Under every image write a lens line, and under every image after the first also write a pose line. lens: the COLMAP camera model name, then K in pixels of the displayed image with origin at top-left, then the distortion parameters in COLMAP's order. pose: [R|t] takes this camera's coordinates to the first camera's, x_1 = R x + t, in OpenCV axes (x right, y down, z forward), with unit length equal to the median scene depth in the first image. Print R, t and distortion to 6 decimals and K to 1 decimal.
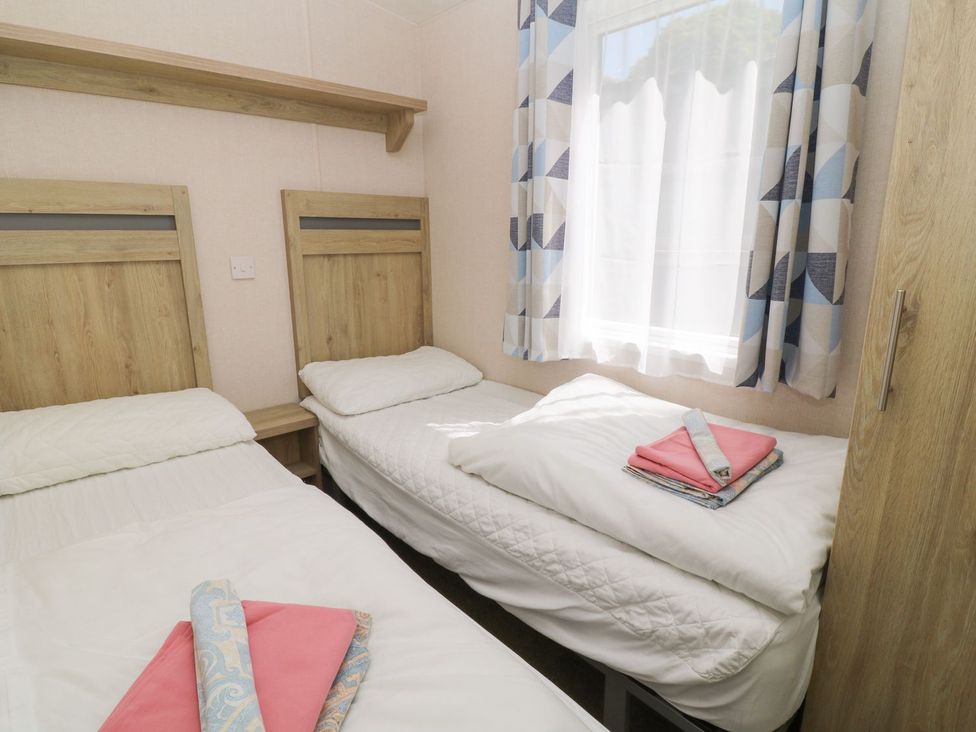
lens RADIAL K [[524.2, 0, 484.7], [0, 524.2, 365.4], [0, 0, 1]] dist [-0.006125, -0.001722]
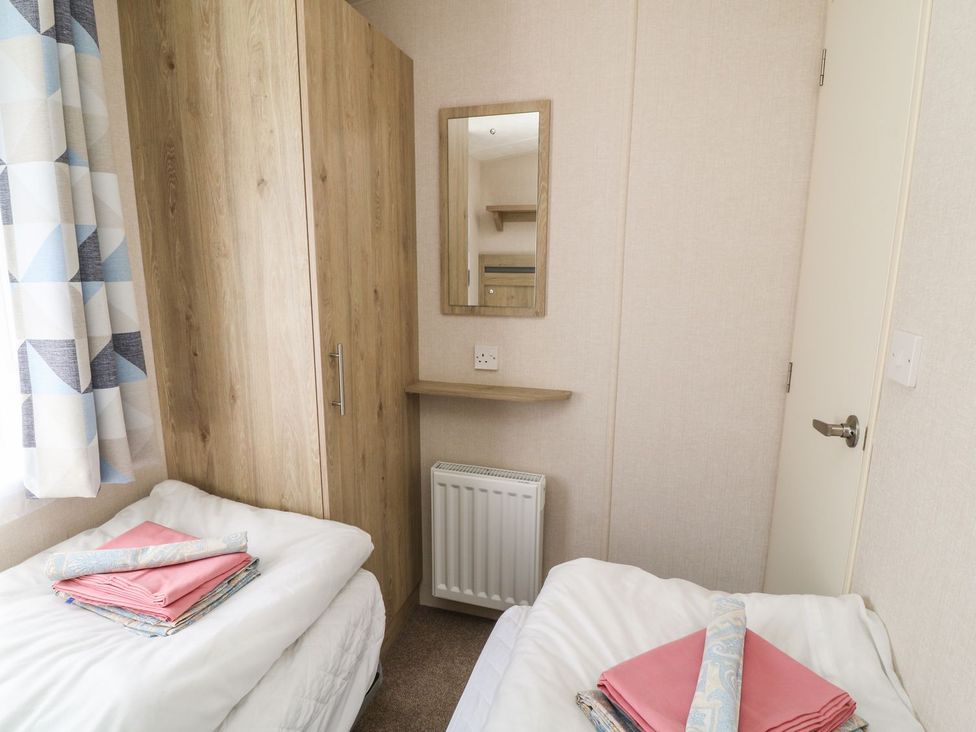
lens RADIAL K [[524.2, 0, 484.0], [0, 524.2, 362.5], [0, 0, 1]] dist [-0.006125, -0.001722]
pose [[-0.511209, -0.144372, 0.847244, -0.725606], [0.206157, 0.936412, 0.283957, -0.381932], [-0.834365, 0.319826, -0.448939, 1.117599]]
